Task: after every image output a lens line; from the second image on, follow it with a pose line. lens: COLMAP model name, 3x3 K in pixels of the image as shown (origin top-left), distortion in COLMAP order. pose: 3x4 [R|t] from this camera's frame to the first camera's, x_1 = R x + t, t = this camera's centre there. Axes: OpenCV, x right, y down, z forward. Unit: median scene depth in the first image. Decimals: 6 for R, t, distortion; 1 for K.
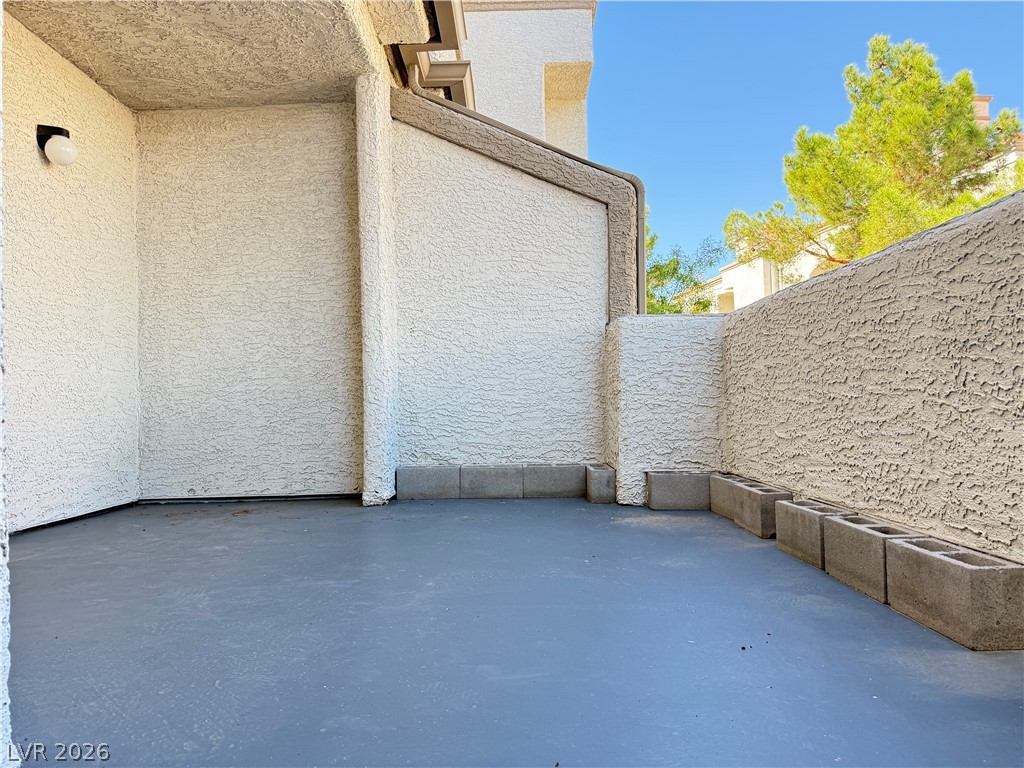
lens RADIAL K [[729.0, 0, 507.7], [0, 729.0, 385.9], [0, 0, 1]] dist [0.082506, -0.089484]
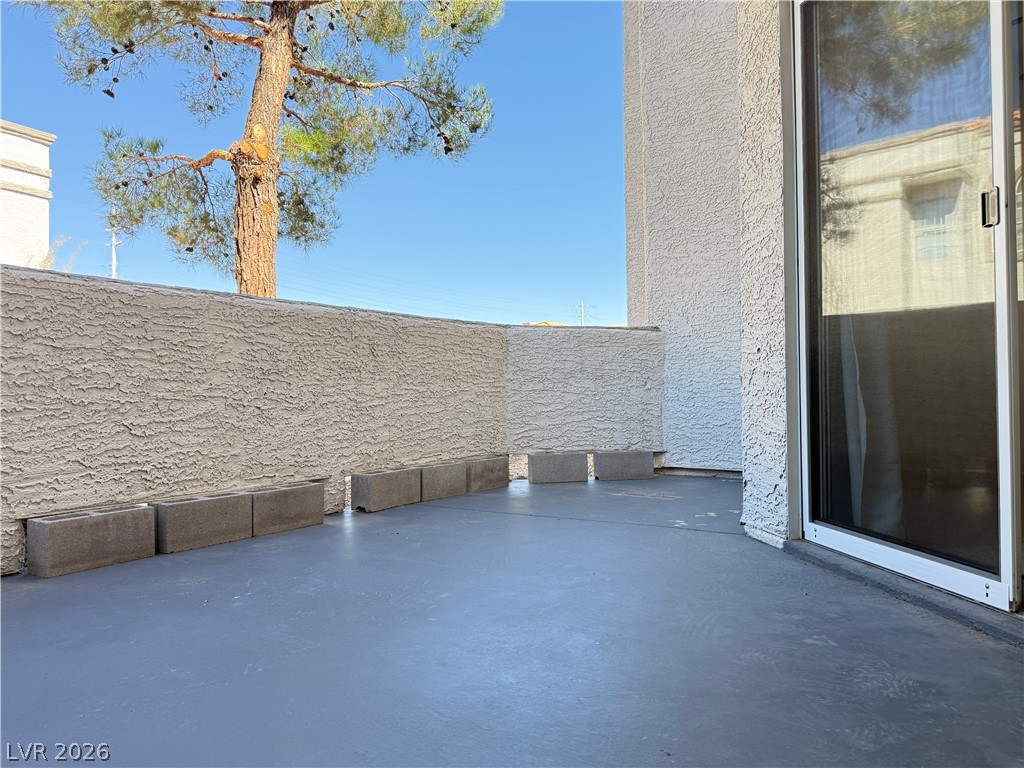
lens RADIAL K [[729.0, 0, 510.1], [0, 729.0, 382.7], [0, 0, 1]] dist [0.082506, -0.089484]
pose [[-0.820412, 0.041218, 0.570285, -0.799714], [0.015744, 0.998649, -0.049529, 0.062223], [-0.571556, -0.031655, -0.819953, 1.957048]]
